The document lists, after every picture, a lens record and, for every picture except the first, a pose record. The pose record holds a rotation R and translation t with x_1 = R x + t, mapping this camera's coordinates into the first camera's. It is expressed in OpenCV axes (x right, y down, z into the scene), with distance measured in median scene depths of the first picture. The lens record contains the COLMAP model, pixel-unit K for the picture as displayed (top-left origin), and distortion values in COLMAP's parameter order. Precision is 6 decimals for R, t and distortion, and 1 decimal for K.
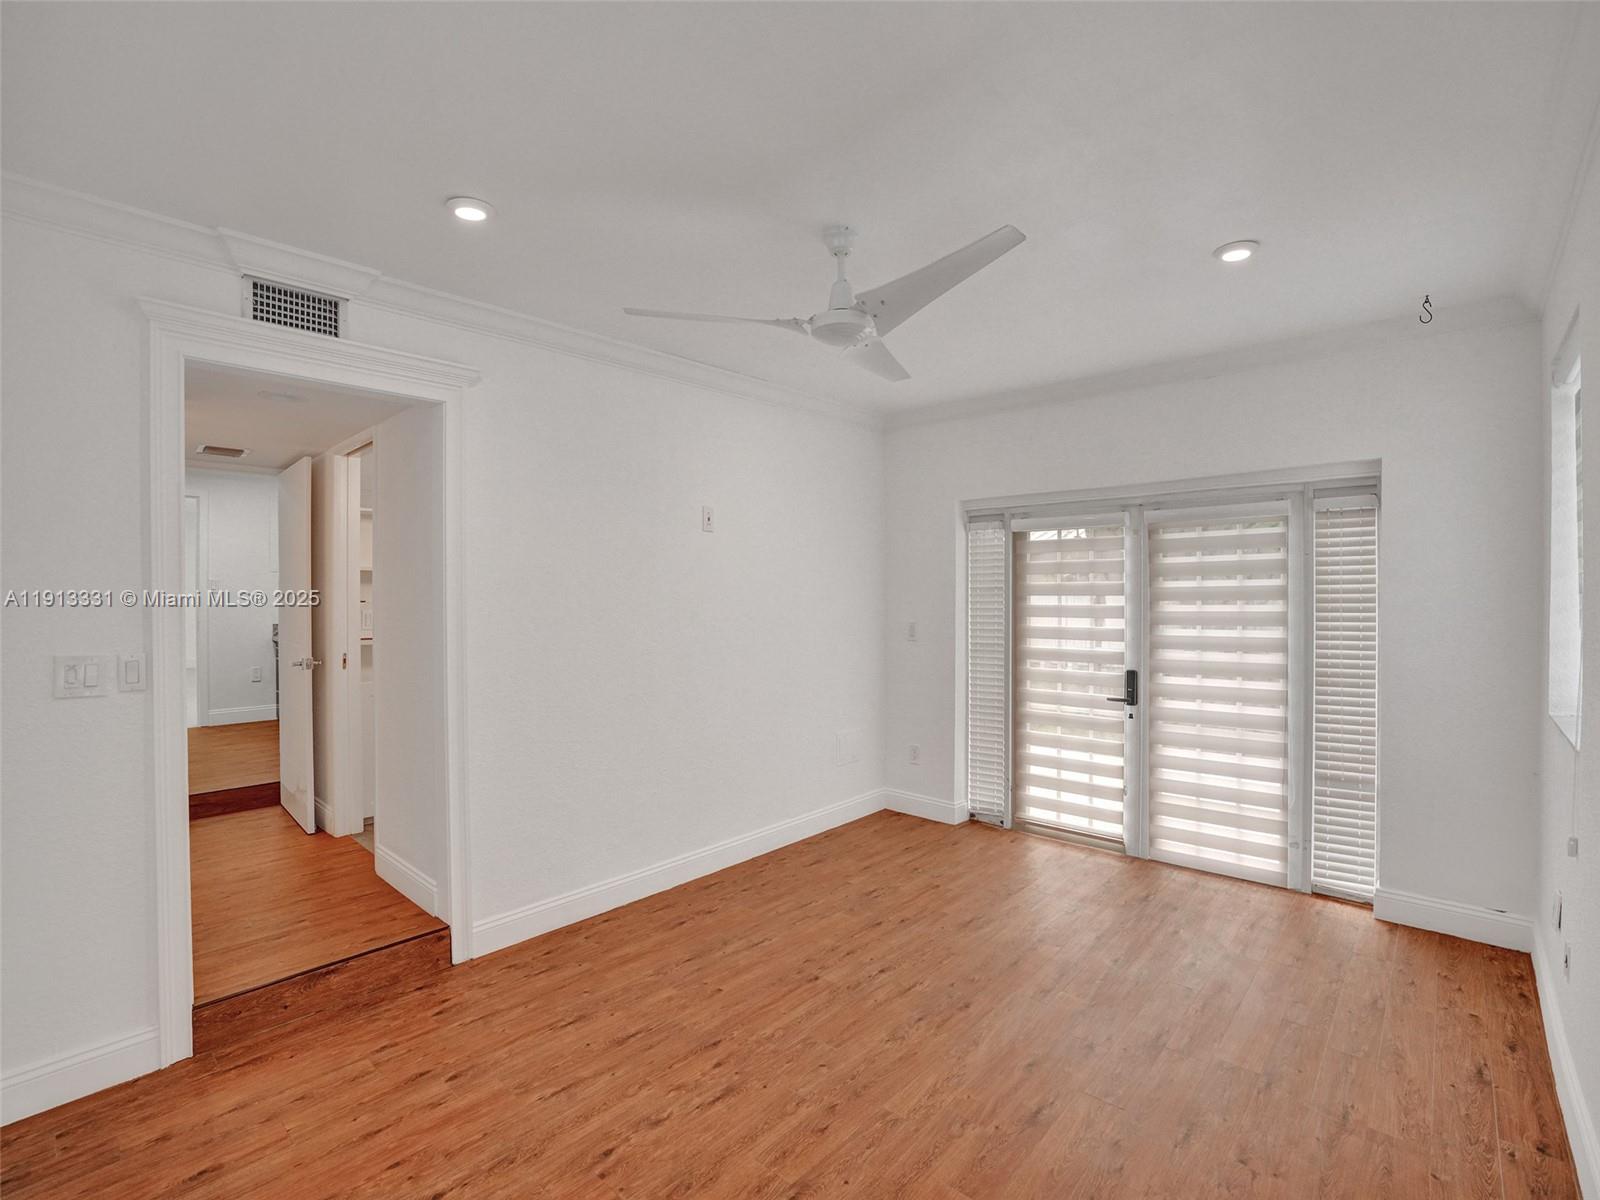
lens RADIAL K [[738.8, 0, 802.7], [0, 738.8, 601.9], [0, 0, 1]] dist [-0.059731, 0.020592]
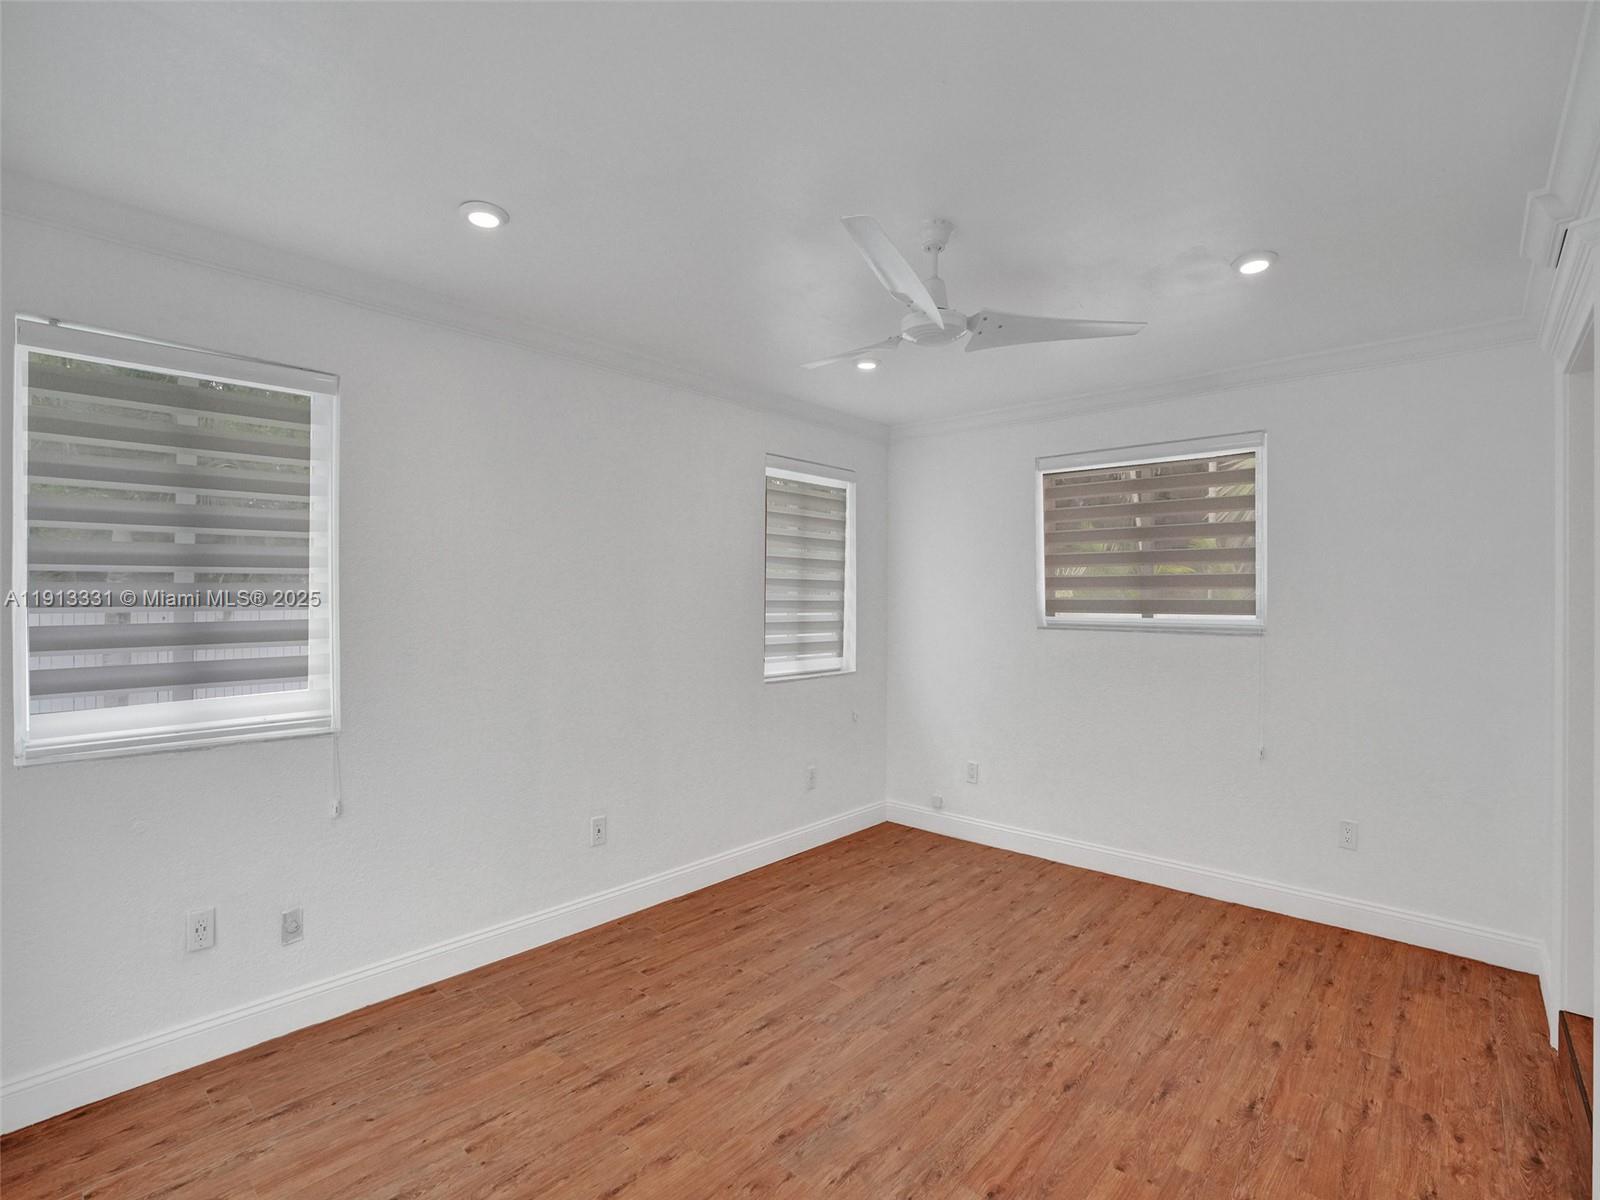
lens RADIAL K [[738.8, 0, 802.7], [0, 738.8, 601.9], [0, 0, 1]] dist [-0.059731, 0.020592]
pose [[-0.999977, 0.002198, 0.006452, 0.203497], [0.002261, 0.999950, 0.009758, -0.026872], [-0.006431, 0.009773, -0.999932, 1.820017]]
